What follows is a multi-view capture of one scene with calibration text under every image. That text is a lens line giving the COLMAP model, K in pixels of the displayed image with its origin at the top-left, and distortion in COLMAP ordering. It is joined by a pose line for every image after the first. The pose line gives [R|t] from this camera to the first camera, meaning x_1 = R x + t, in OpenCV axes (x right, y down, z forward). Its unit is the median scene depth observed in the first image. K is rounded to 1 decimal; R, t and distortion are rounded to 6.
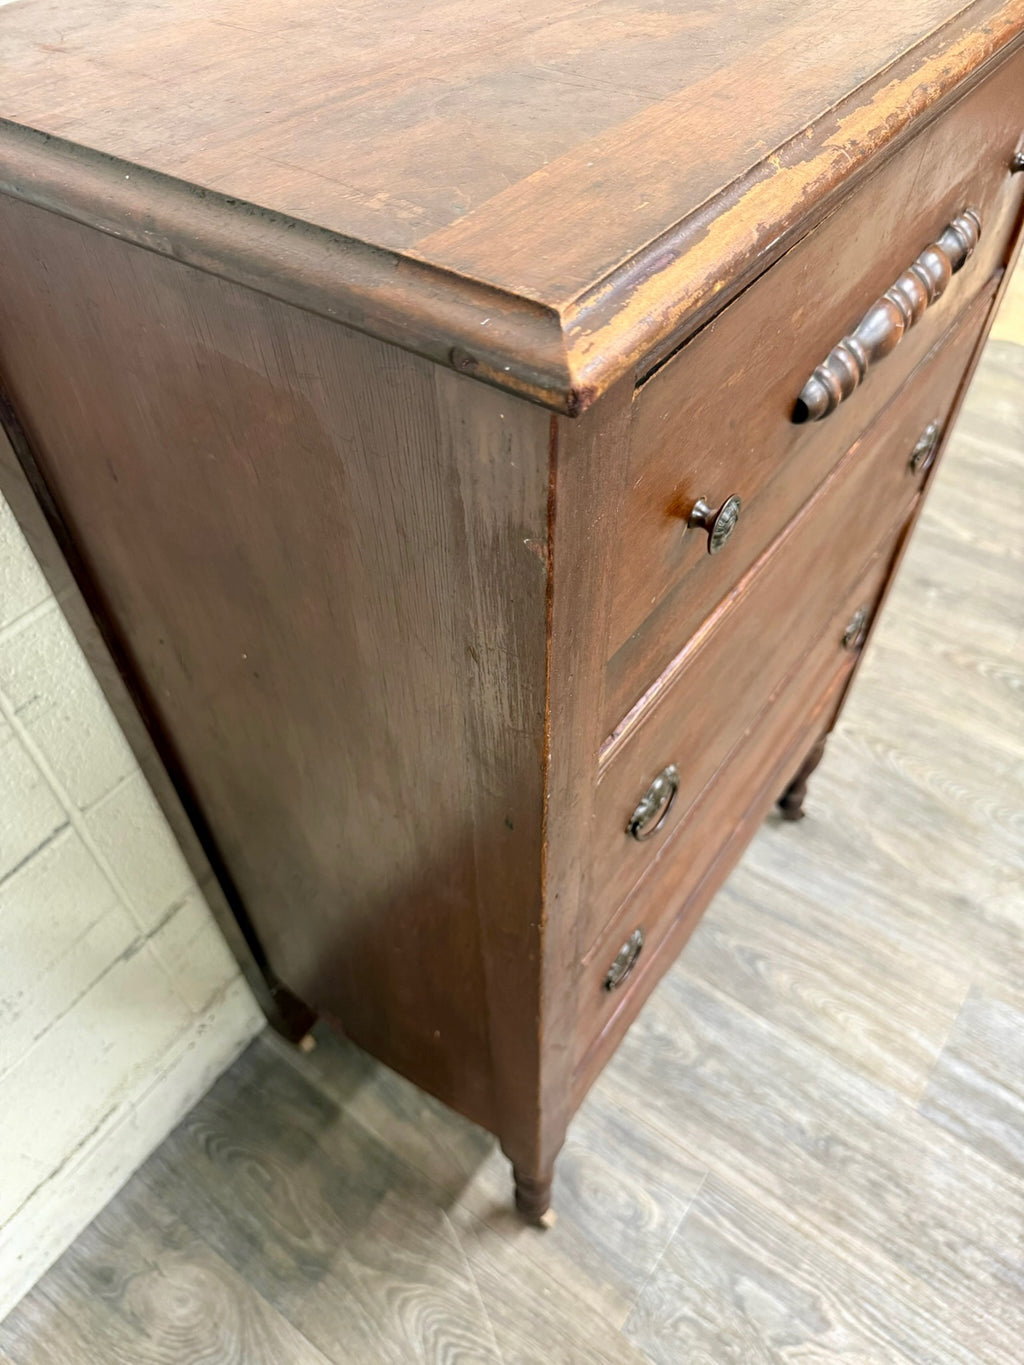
lens RADIAL K [[997.0, 0, 517.4], [0, 997.0, 681.6], [0, 0, 1]] dist [-0.011824, -0.007816]
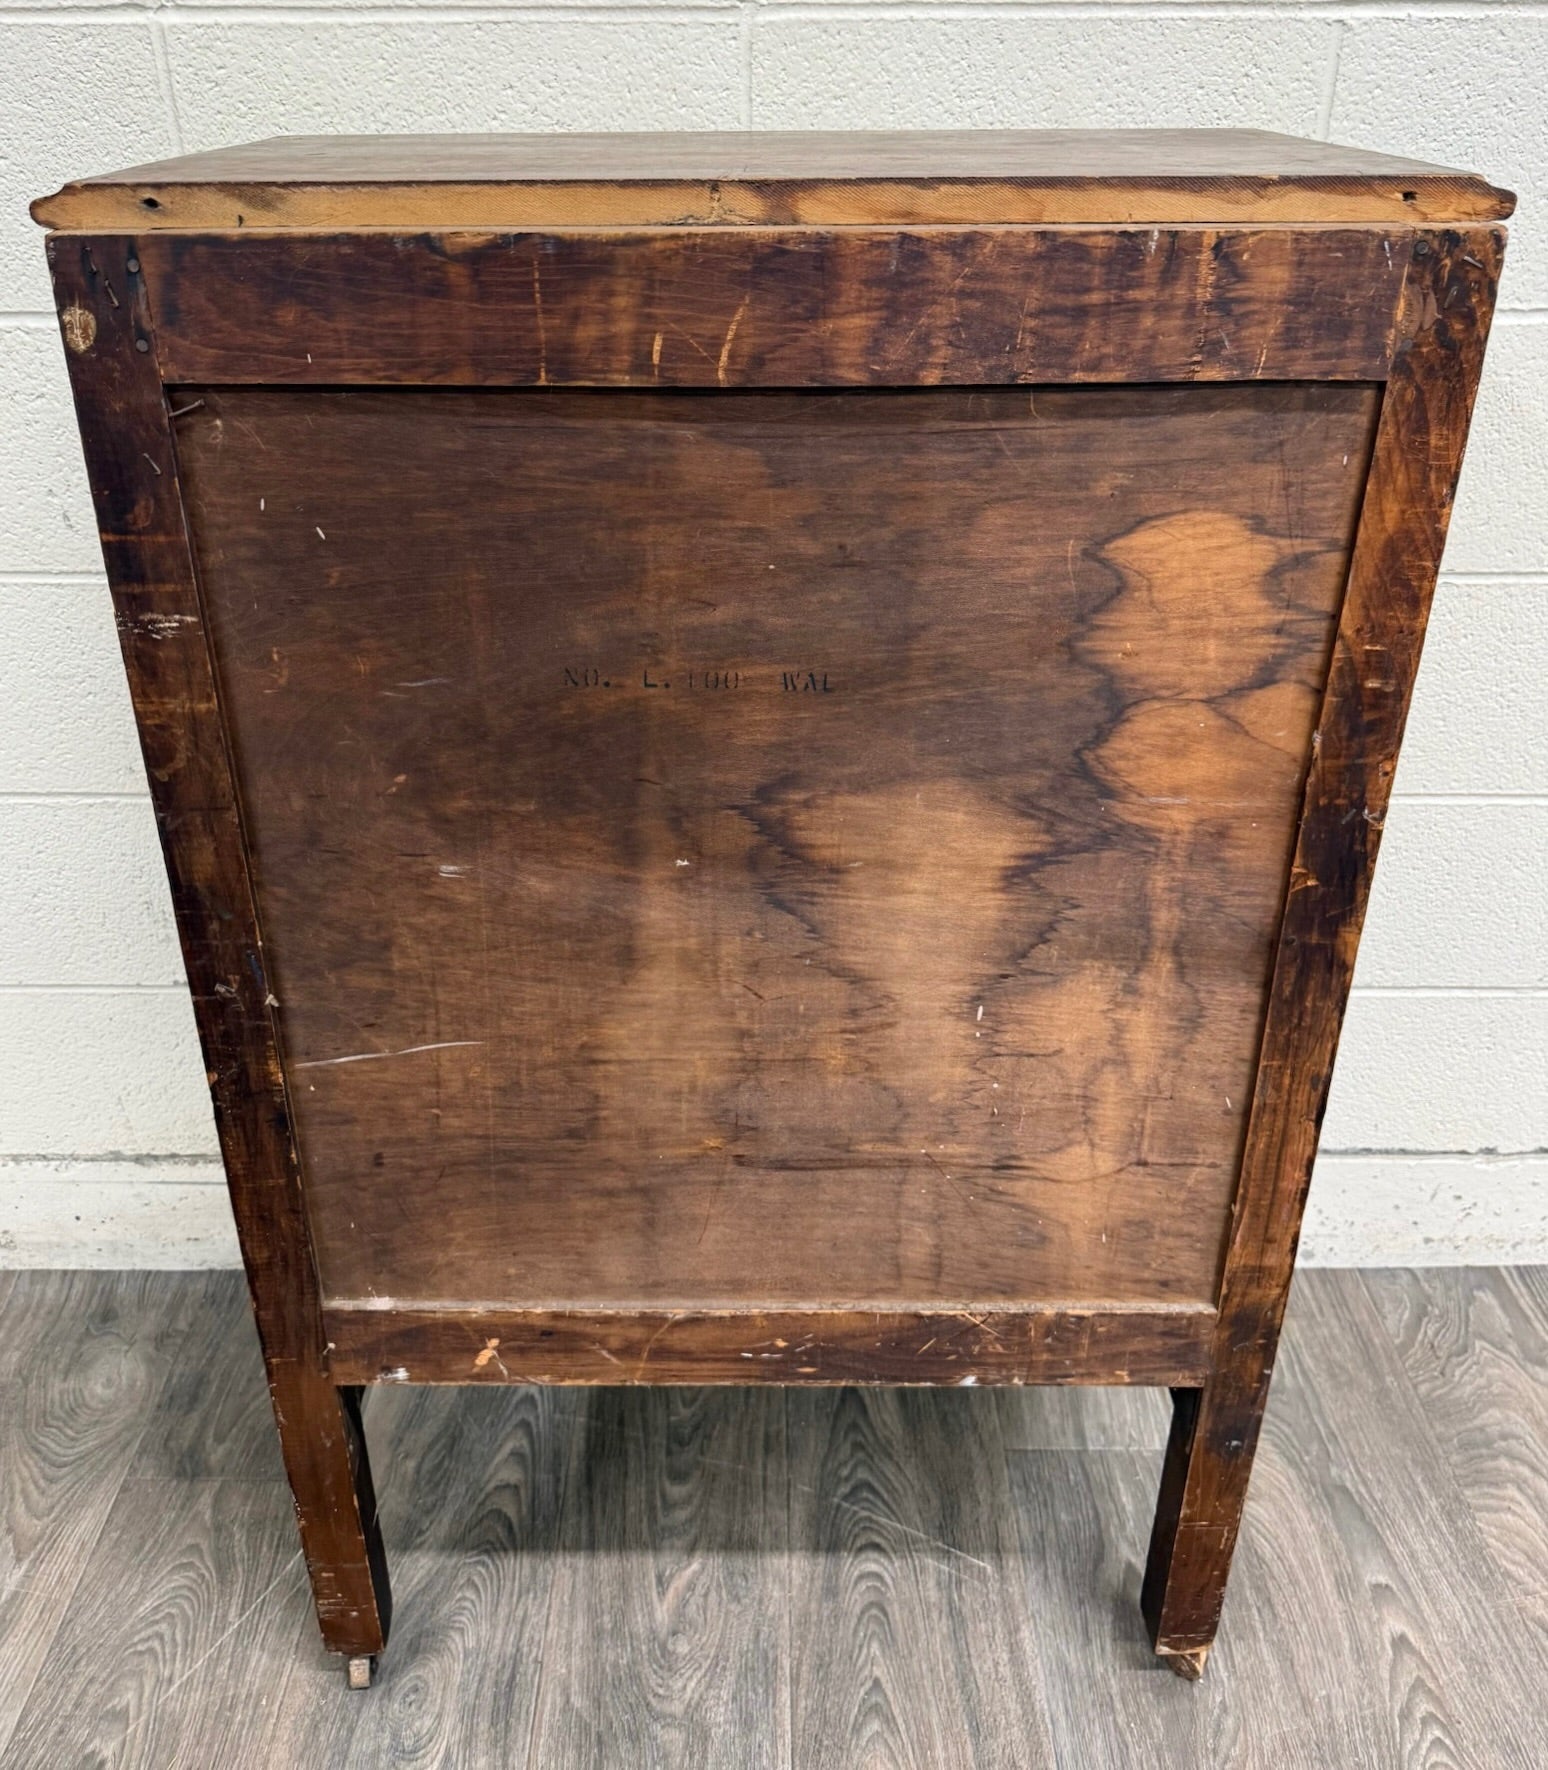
lens RADIAL K [[1546.7, 0, 748.9], [0, 1546.7, 805.0], [0, 0, 1]] dist [-0.003281, -0.002873]
pose [[0.581986, 0.384027, -0.716809, 0.742466], [-0.617941, 0.781848, -0.082842, -0.017343], [0.528622, 0.491159, 0.692330, 0.085306]]
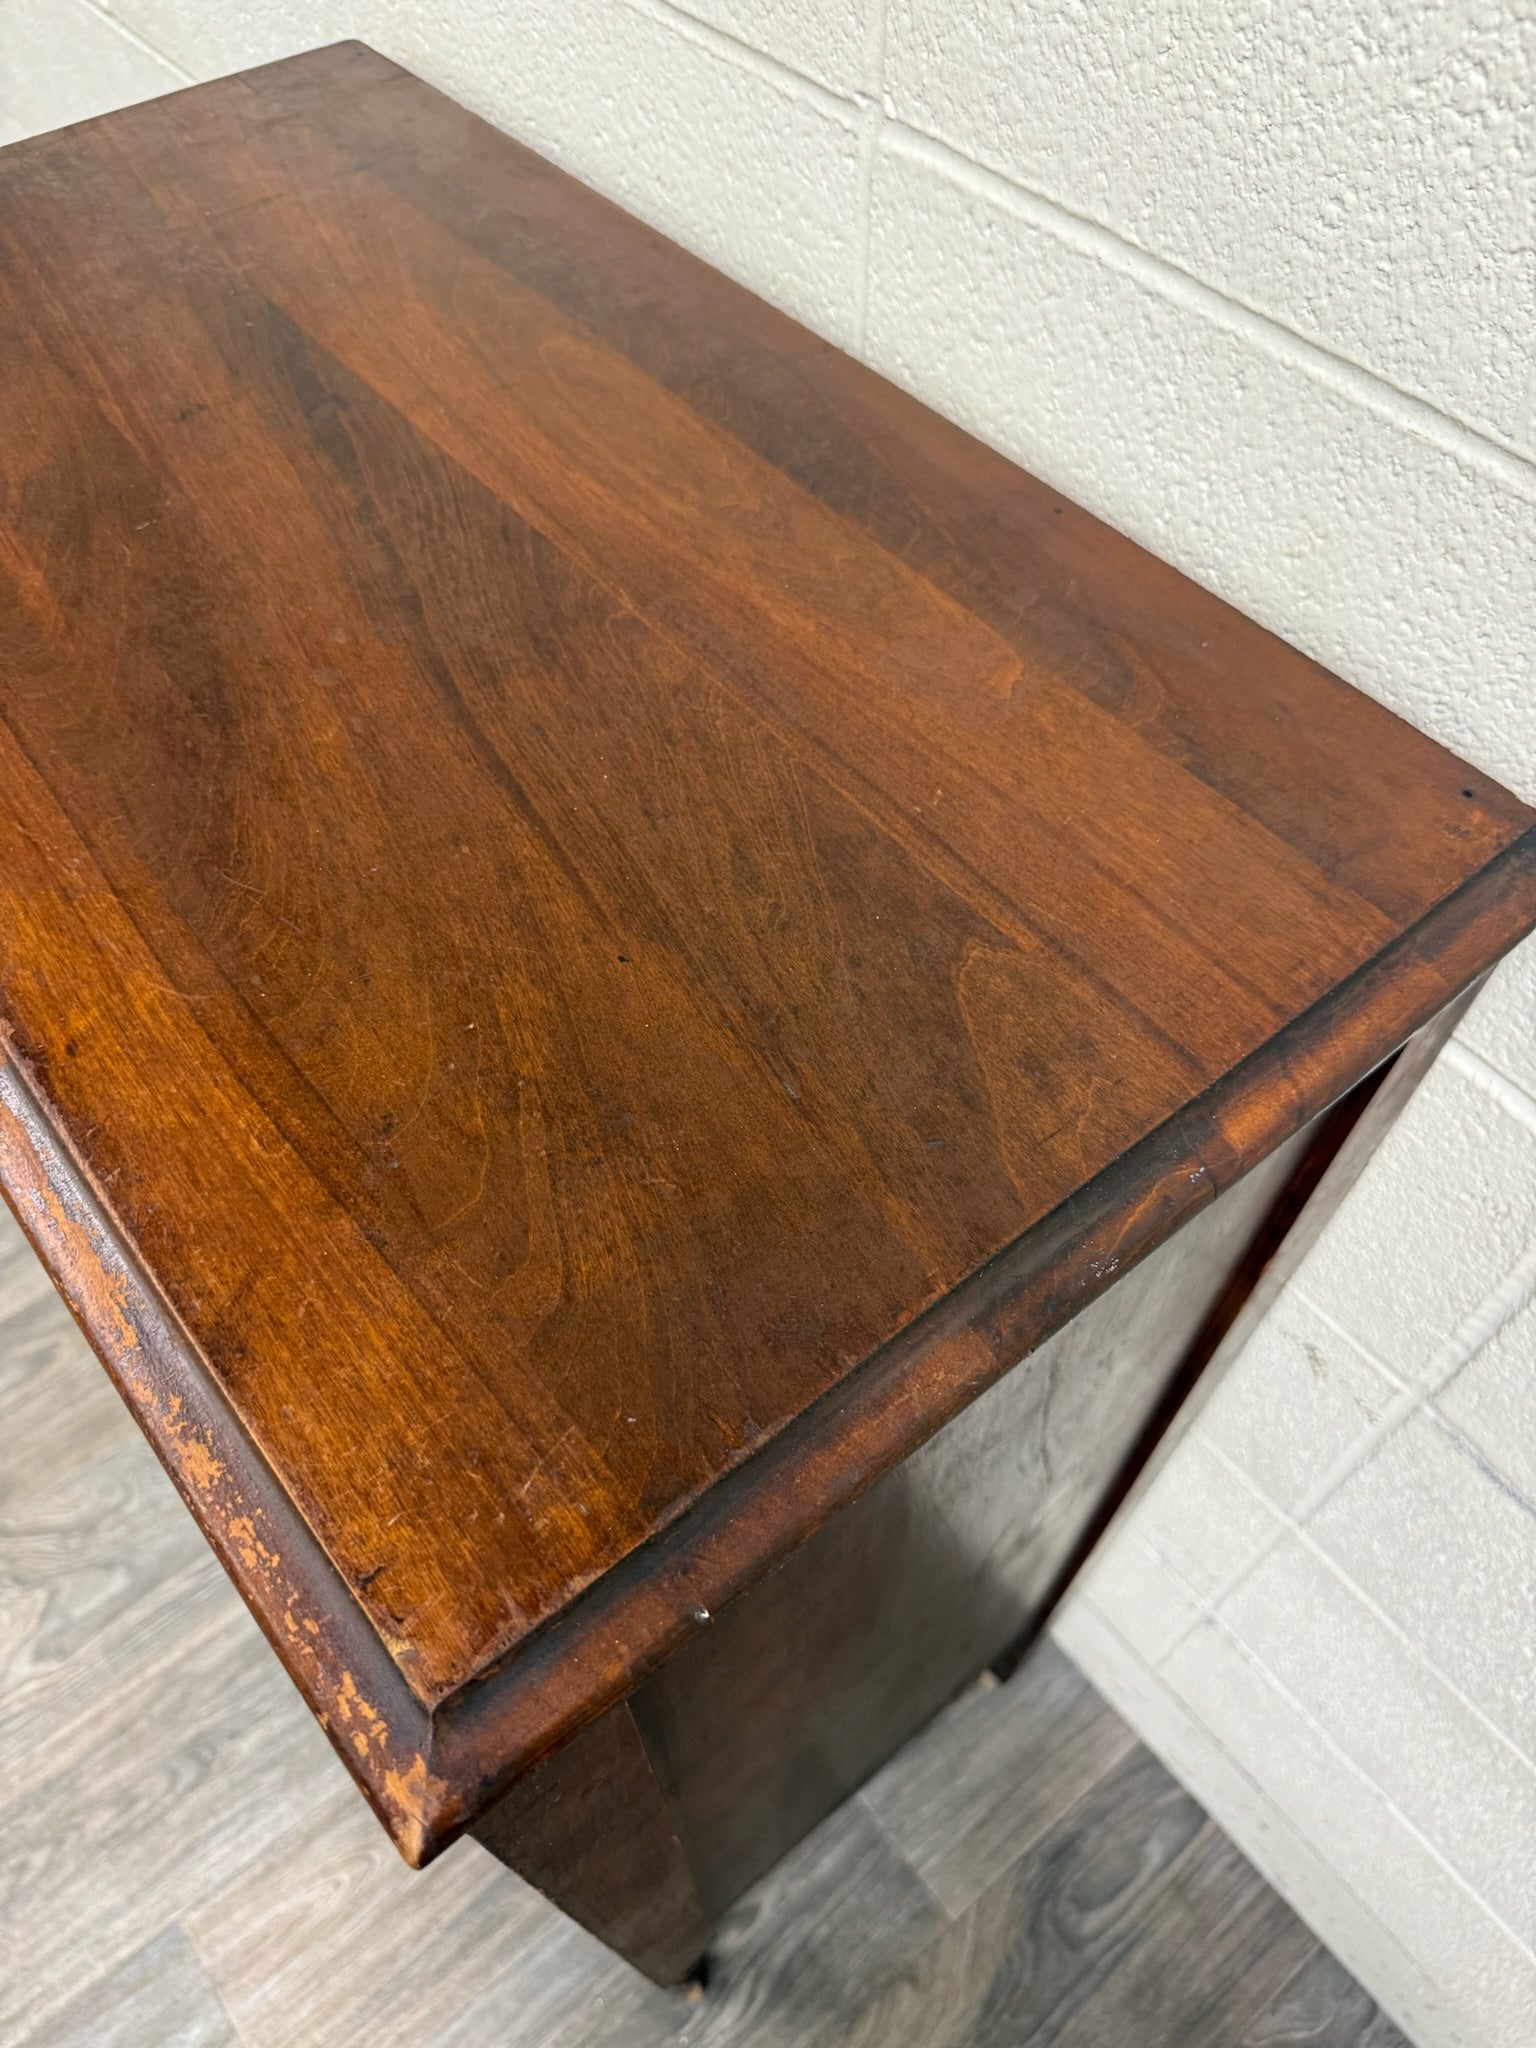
lens RADIAL K [[1495.9, 0, 758.5], [0, 1495.9, 1030.7], [0, 0, 1]] dist [-0.011824, -0.007816]
pose [[-0.265883, 0.797173, -0.542053, 0.377532], [-0.722926, 0.207089, 0.659160, -0.685314], [0.637718, 0.567123, 0.521236, 0.391246]]
